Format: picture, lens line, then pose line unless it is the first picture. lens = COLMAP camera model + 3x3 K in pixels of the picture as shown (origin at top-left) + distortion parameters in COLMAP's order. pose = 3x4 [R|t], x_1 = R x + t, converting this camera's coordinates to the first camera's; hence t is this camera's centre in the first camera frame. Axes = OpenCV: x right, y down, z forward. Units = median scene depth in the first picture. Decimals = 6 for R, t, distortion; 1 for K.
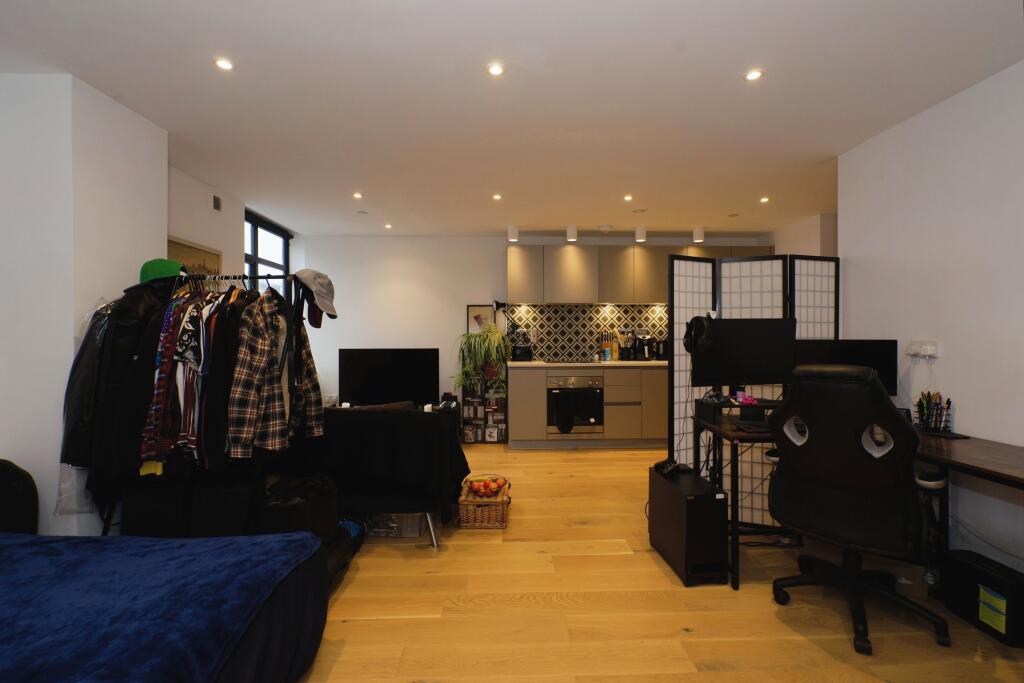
lens RADIAL K [[460.9, 0, 514.5], [0, 460.9, 336.4], [0, 0, 1]] dist [-0.005939, 0.003207]
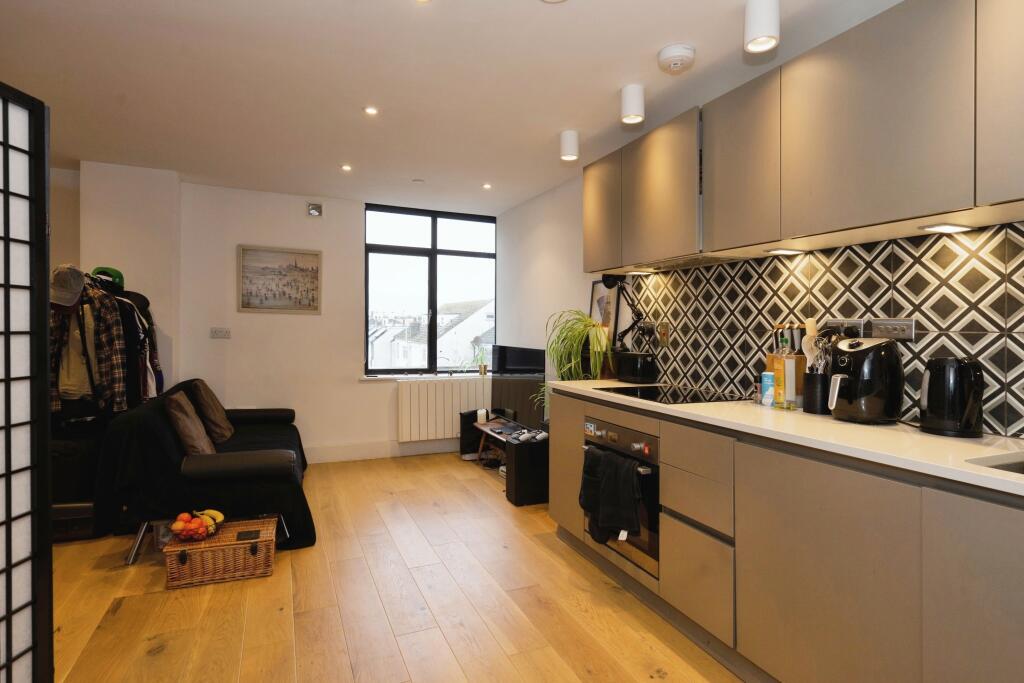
lens RADIAL K [[534.4, 0, 516.6], [0, 534.4, 339.7], [0, 0, 1]] dist [0.004214, 0.002269]
pose [[0.368412, 0.028623, -0.929222, 0.561556], [-0.023543, 0.999493, 0.021454, -0.004461], [0.929364, 0.013973, 0.368899, 0.701308]]
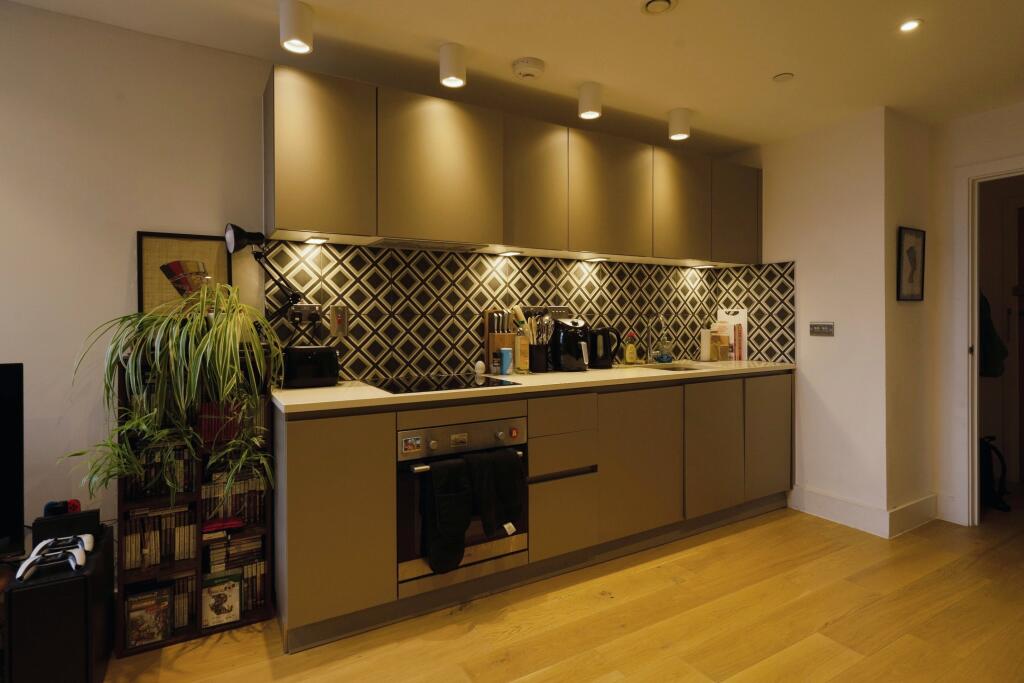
lens RADIAL K [[534.4, 0, 506.2], [0, 534.4, 321.5], [0, 0, 1]] dist [0.004214, 0.002269]
pose [[0.884456, -0.003501, 0.466610, -0.050623], [0.007018, 0.999959, -0.005801, 0.003192], [-0.466571, 0.008405, 0.884444, 0.564991]]
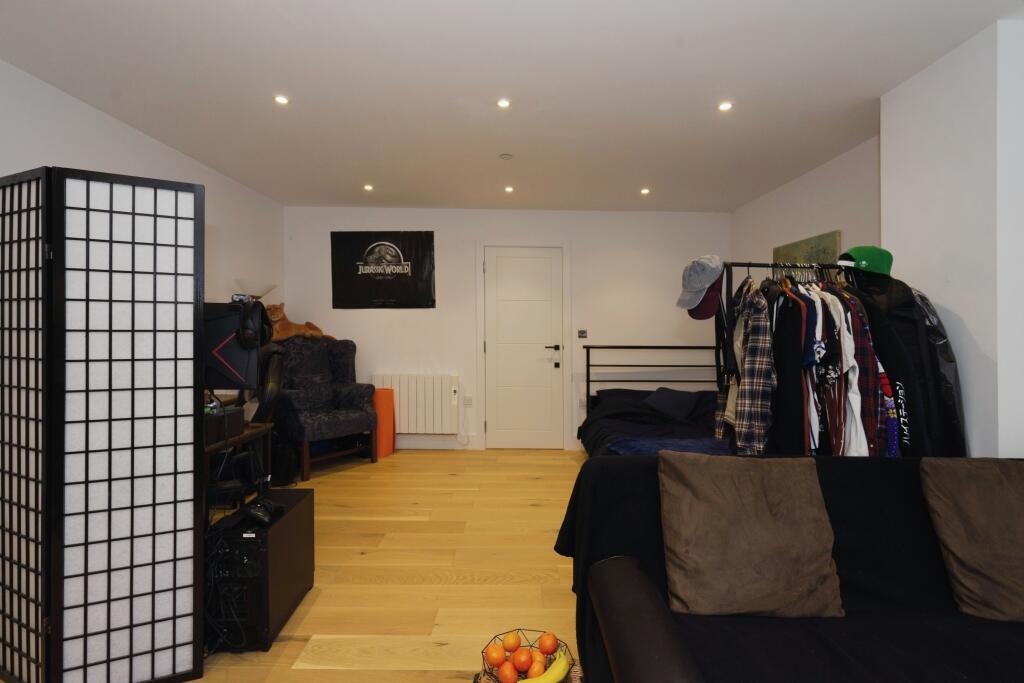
lens RADIAL K [[460.9, 0, 514.5], [0, 460.9, 341.4], [0, 0, 1]] dist [-0.005939, 0.003207]
pose [[-0.999812, -0.002963, 0.019158, -0.030325], [-0.002240, 0.999288, 0.037670, -0.004534], [-0.019256, 0.037620, -0.999107, 0.868776]]
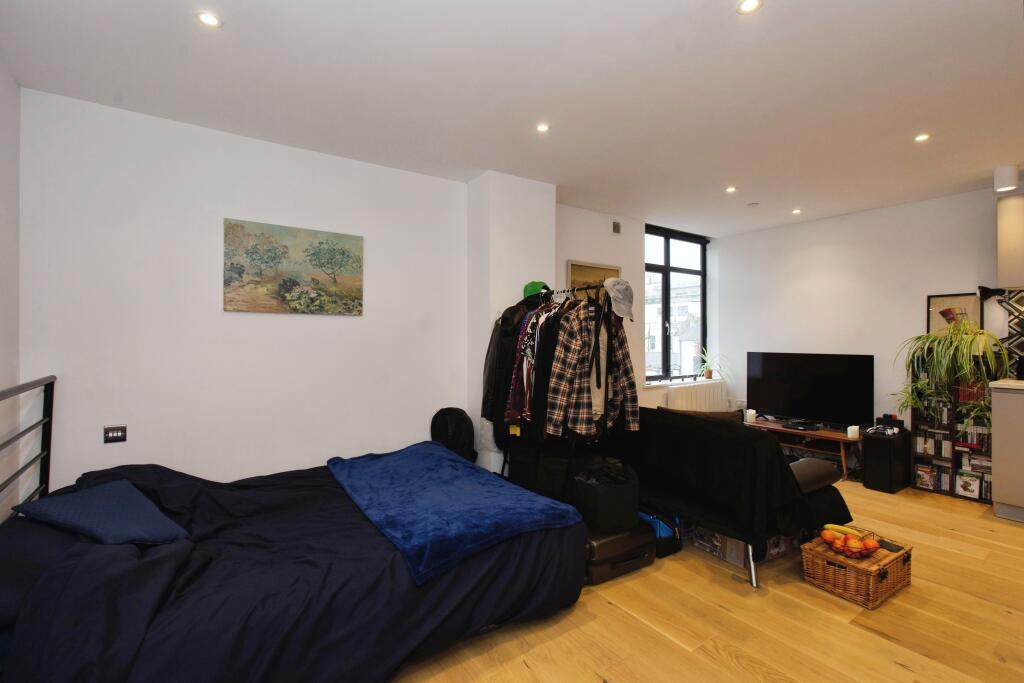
lens RADIAL K [[460.9, 0, 516.4], [0, 460.9, 338.2], [0, 0, 1]] dist [-0.005939, 0.003207]
pose [[0.542669, 0.005457, -0.839929, 0.161713], [-0.005854, 0.999979, 0.002714, -0.000847], [0.839926, 0.003444, 0.542690, 0.089741]]
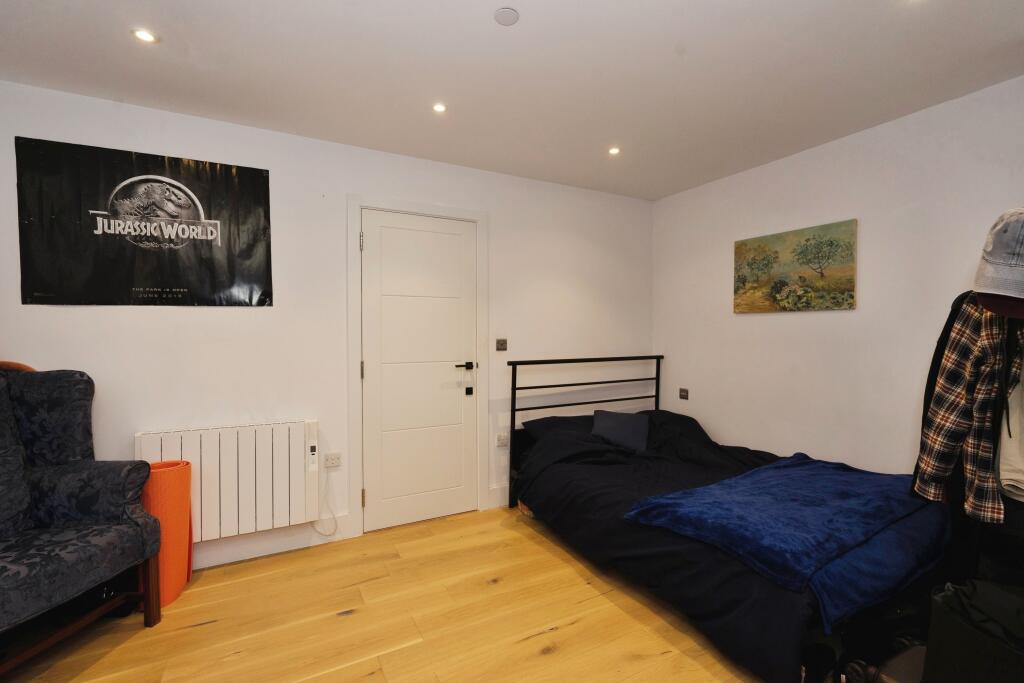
lens RADIAL K [[460.9, 0, 514.2], [0, 460.9, 338.6], [0, 0, 1]] dist [-0.005939, 0.003207]
pose [[-0.890699, 0.014997, -0.454346, 0.140278], [0.008430, 0.999829, 0.016476, -0.005102], [0.454515, 0.010845, -0.890673, 0.538202]]
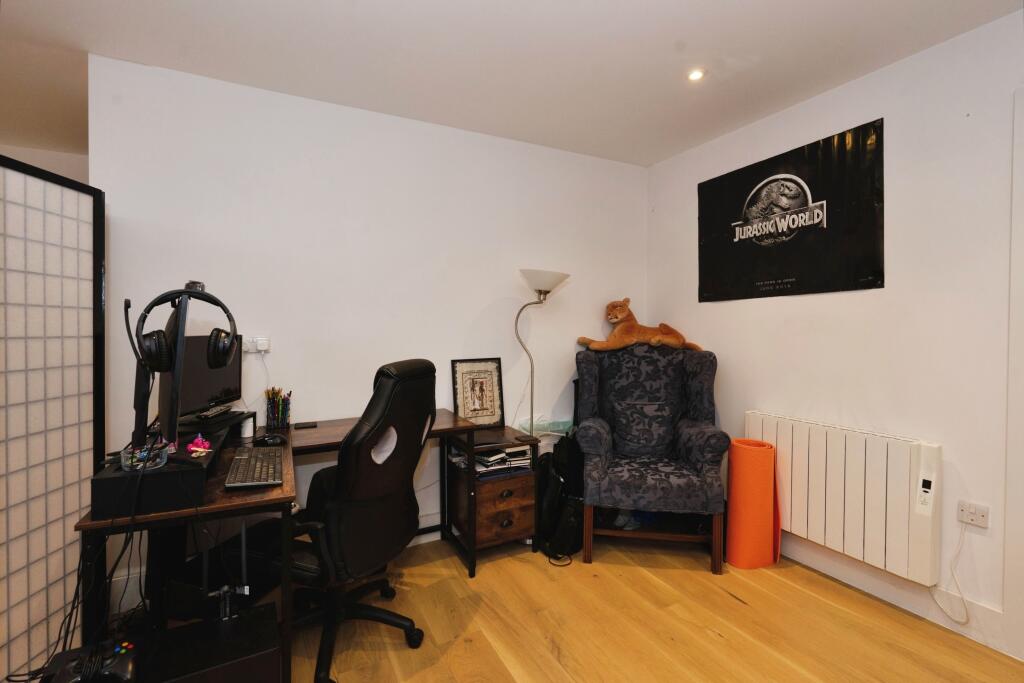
lens RADIAL K [[460.9, 0, 517.8], [0, 460.9, 343.1], [0, 0, 1]] dist [-0.005939, 0.003207]
pose [[-0.444004, -0.023393, 0.895719, -0.080632], [0.006772, 0.999543, 0.029461, -0.000935], [-0.895999, 0.019147, -0.443643, 0.426207]]
